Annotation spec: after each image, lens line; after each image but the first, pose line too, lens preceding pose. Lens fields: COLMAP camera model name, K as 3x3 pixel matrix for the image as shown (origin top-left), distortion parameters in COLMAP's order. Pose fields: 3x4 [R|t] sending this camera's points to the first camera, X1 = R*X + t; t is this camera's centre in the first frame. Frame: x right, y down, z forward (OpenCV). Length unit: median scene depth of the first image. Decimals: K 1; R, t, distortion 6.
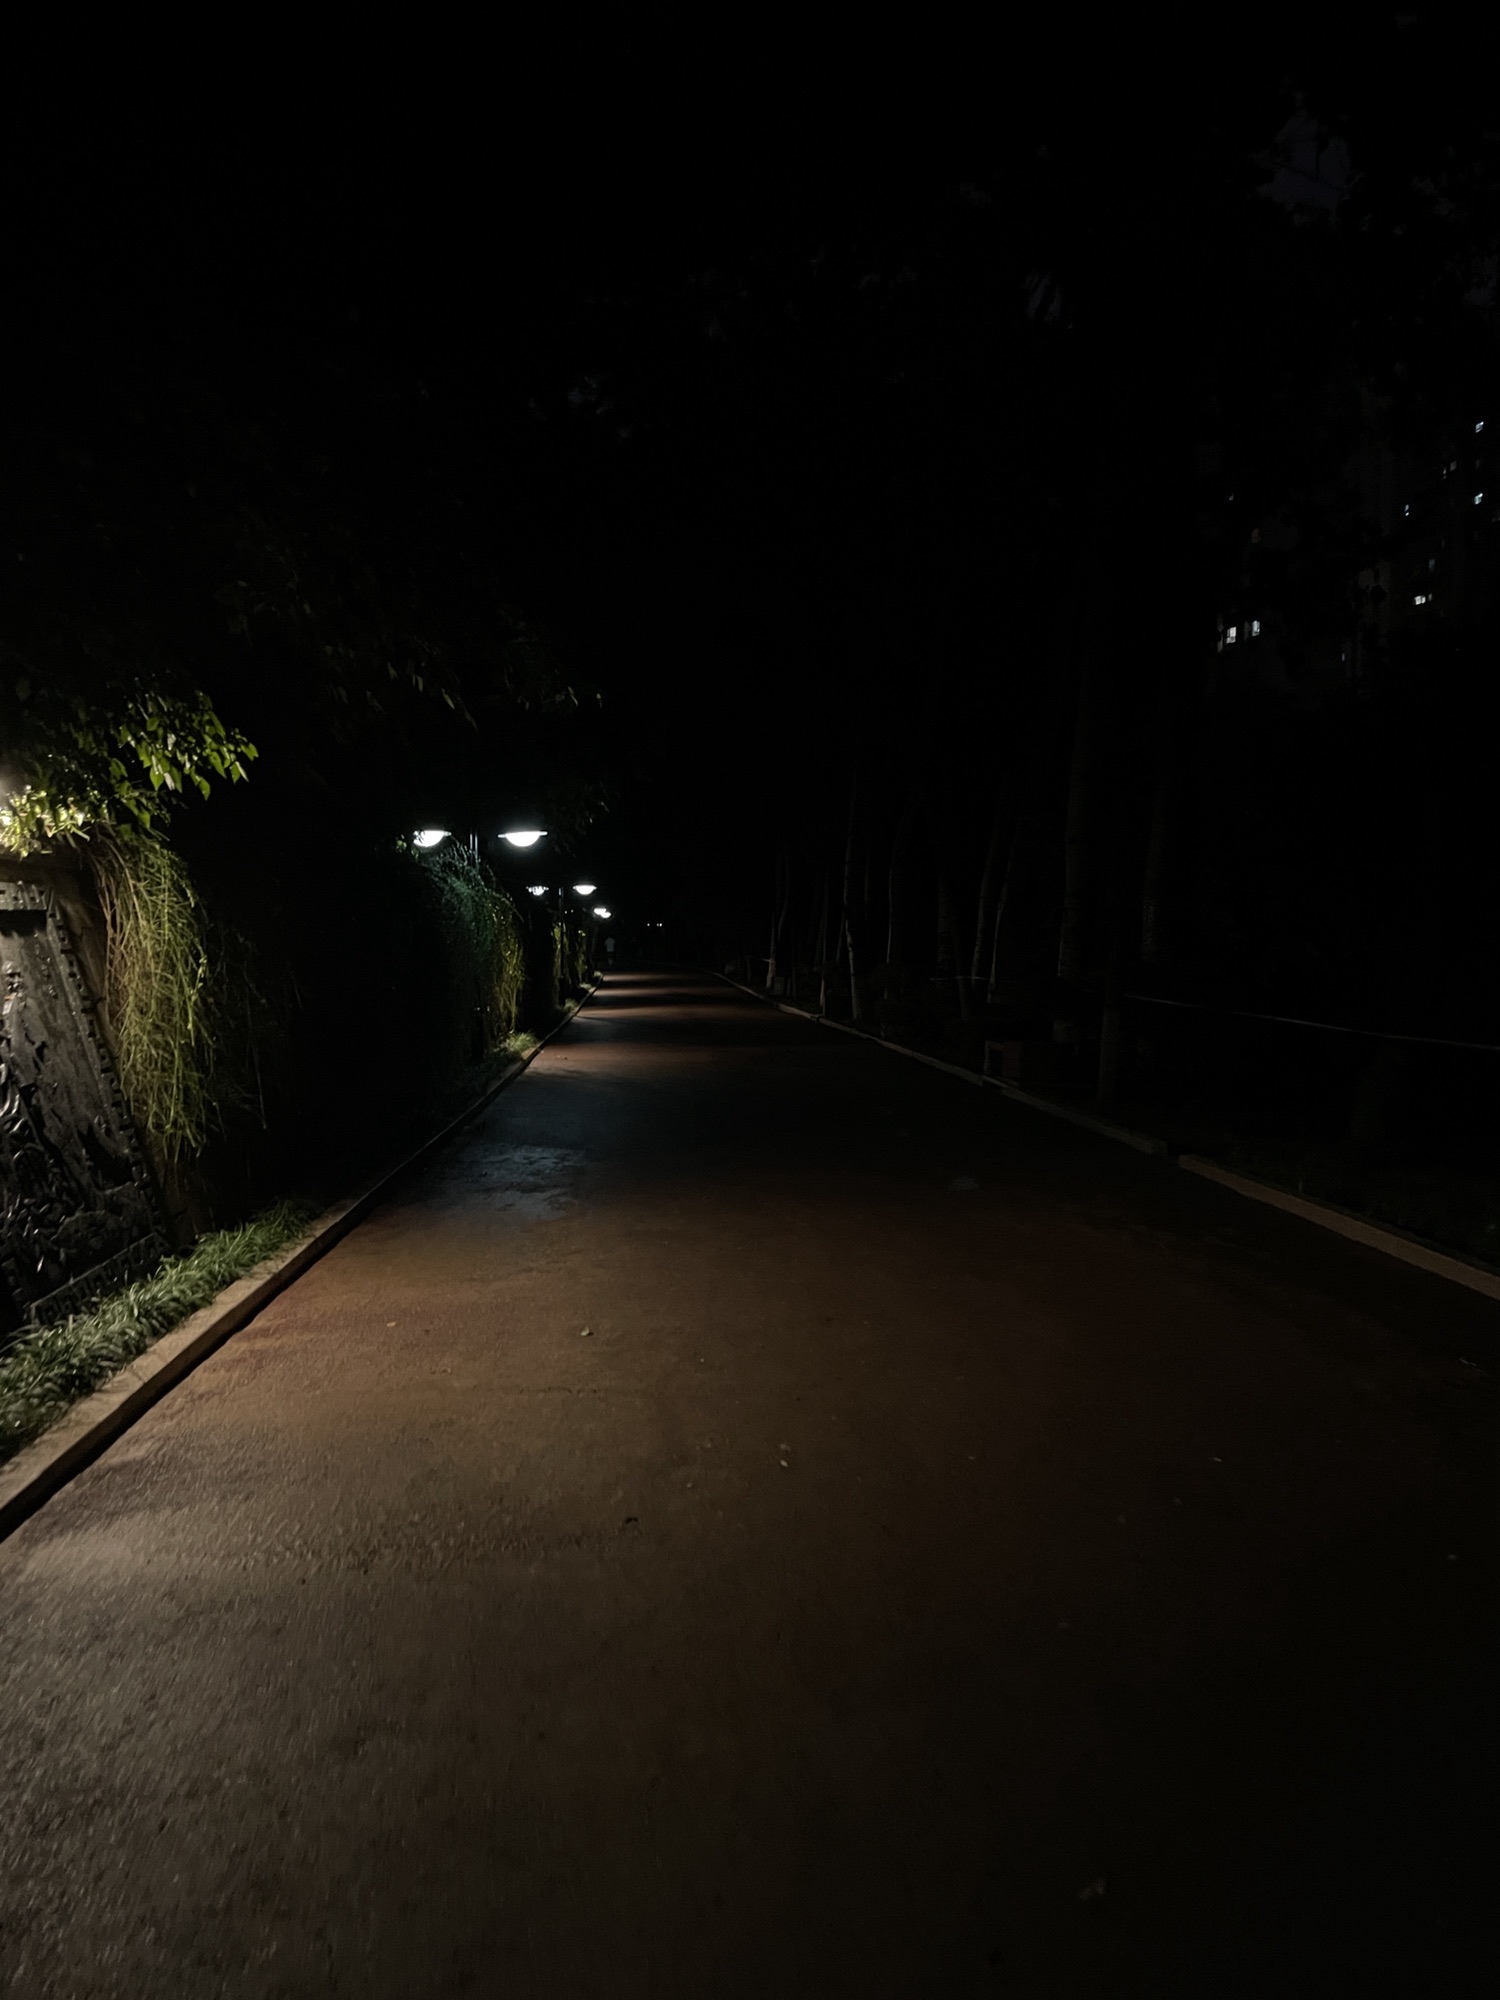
lens RADIAL K [[1517.8, 0, 744.4], [0, 1517.8, 992.1], [0, 0, 1]] dist [-0.010509, -0.011726]
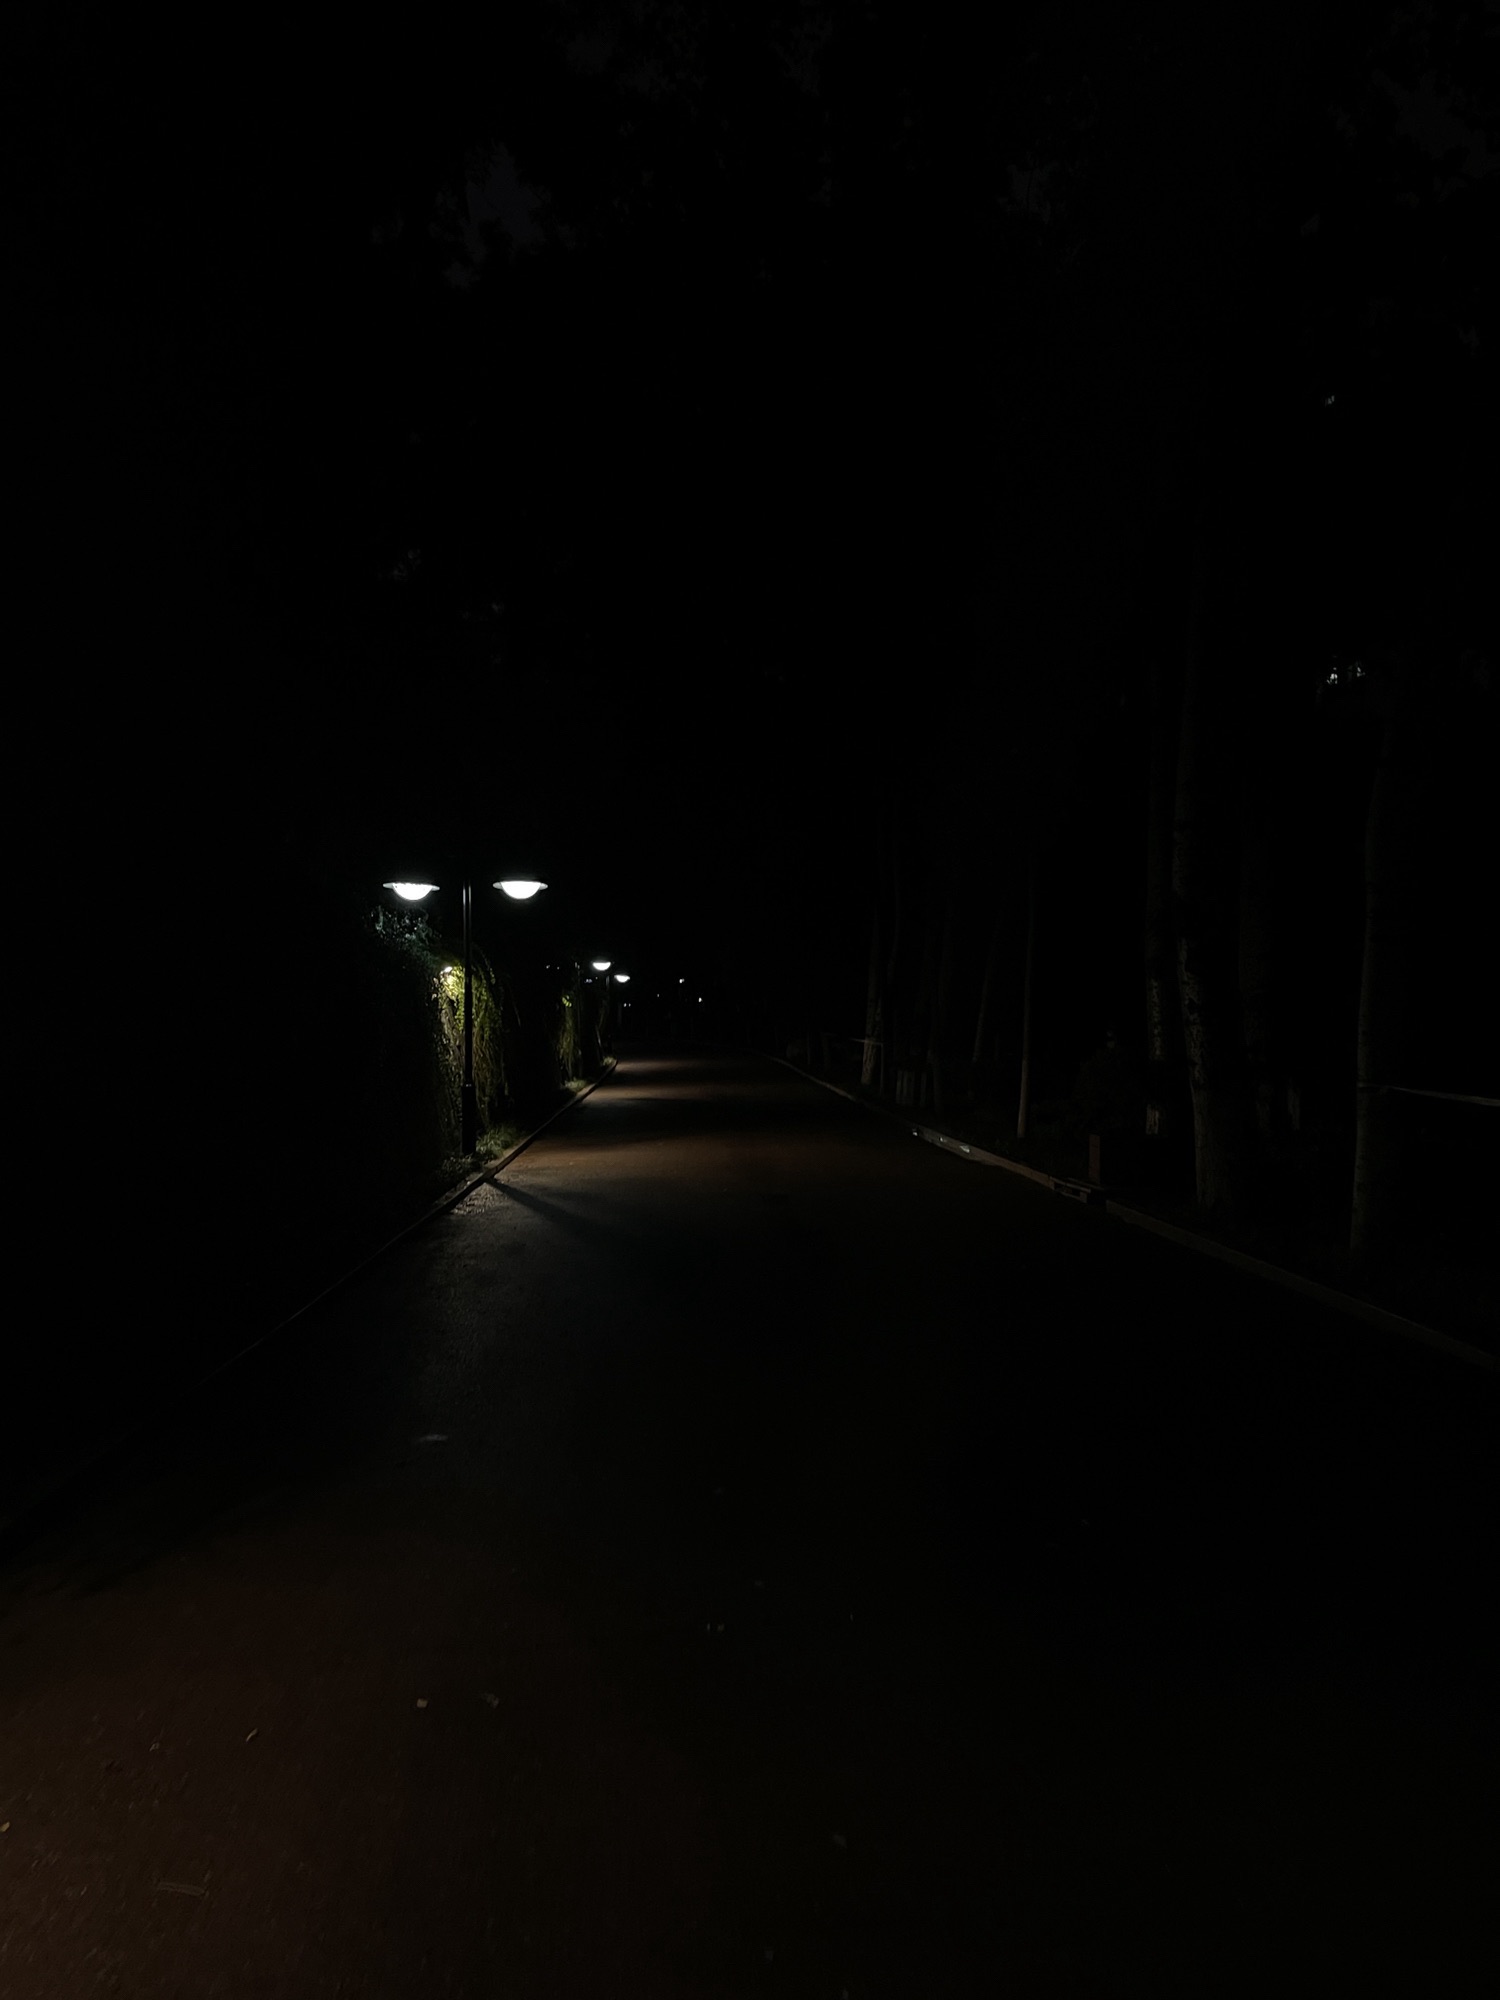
lens RADIAL K [[1517.8, 0, 749.6], [0, 1517.8, 1000.2], [0, 0, 1]] dist [-0.010509, -0.011726]
pose [[0.999766, -0.011043, -0.018615, -0.165258], [0.010228, 0.999010, -0.043290, -0.085914], [0.019075, 0.043090, 0.998889, 2.798806]]
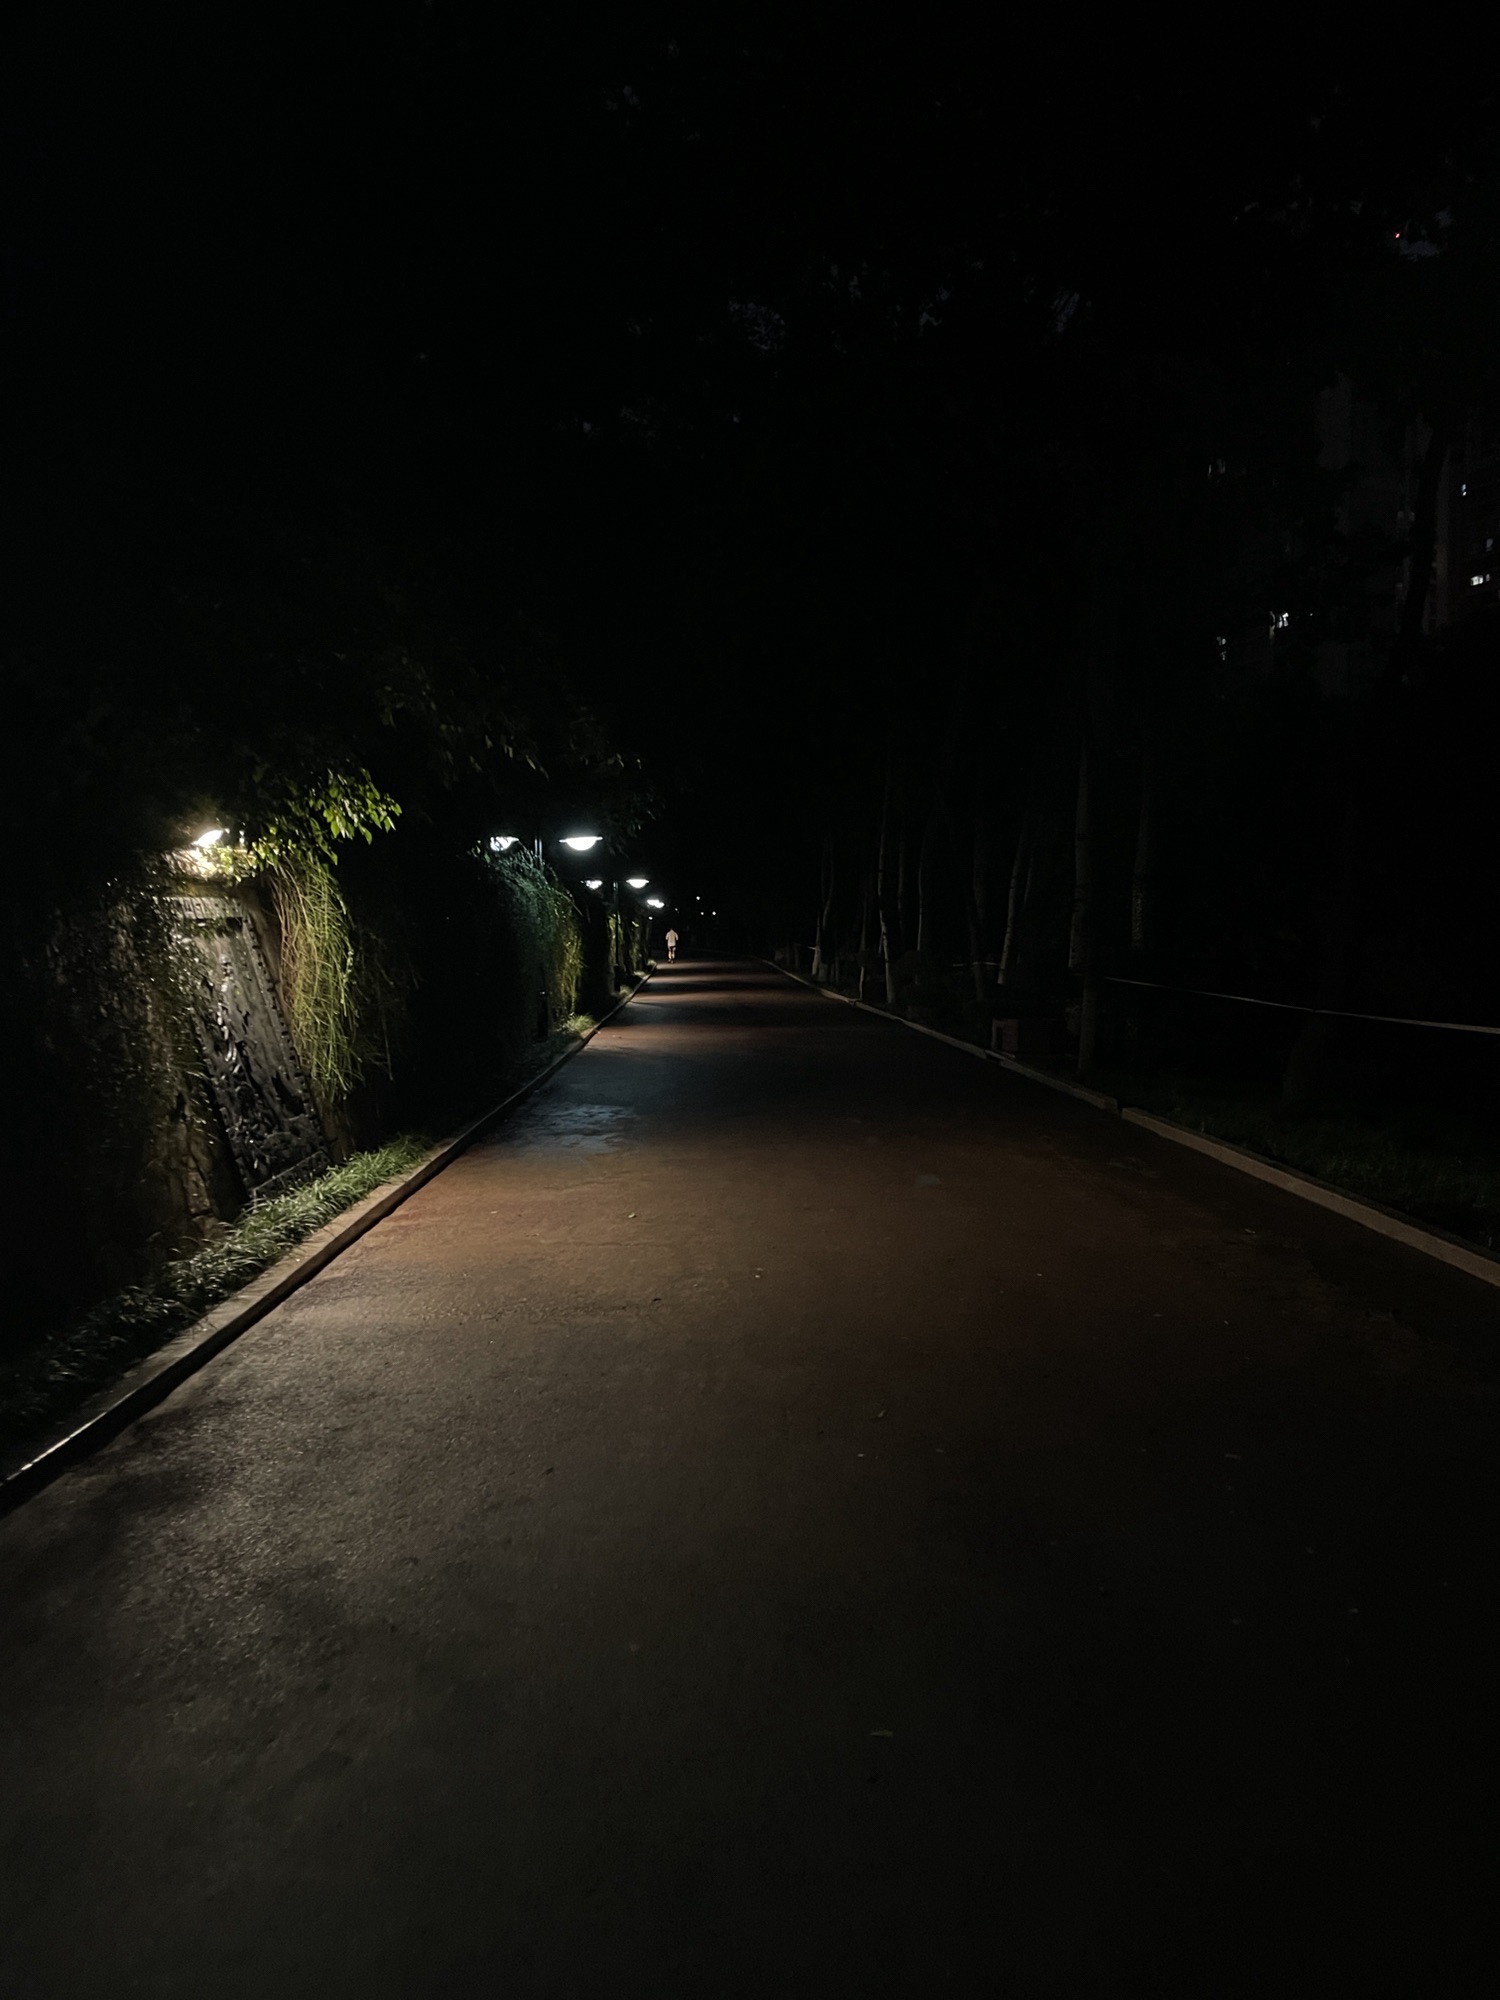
lens RADIAL K [[1517.8, 0, 759.1], [0, 1517.8, 1001.1], [0, 0, 1]] dist [-0.010509, -0.011726]
pose [[0.999625, -0.004937, -0.026941, 0.045434], [0.005315, 0.999888, 0.013982, 0.004918], [0.026869, -0.014120, 0.999539, -0.349394]]
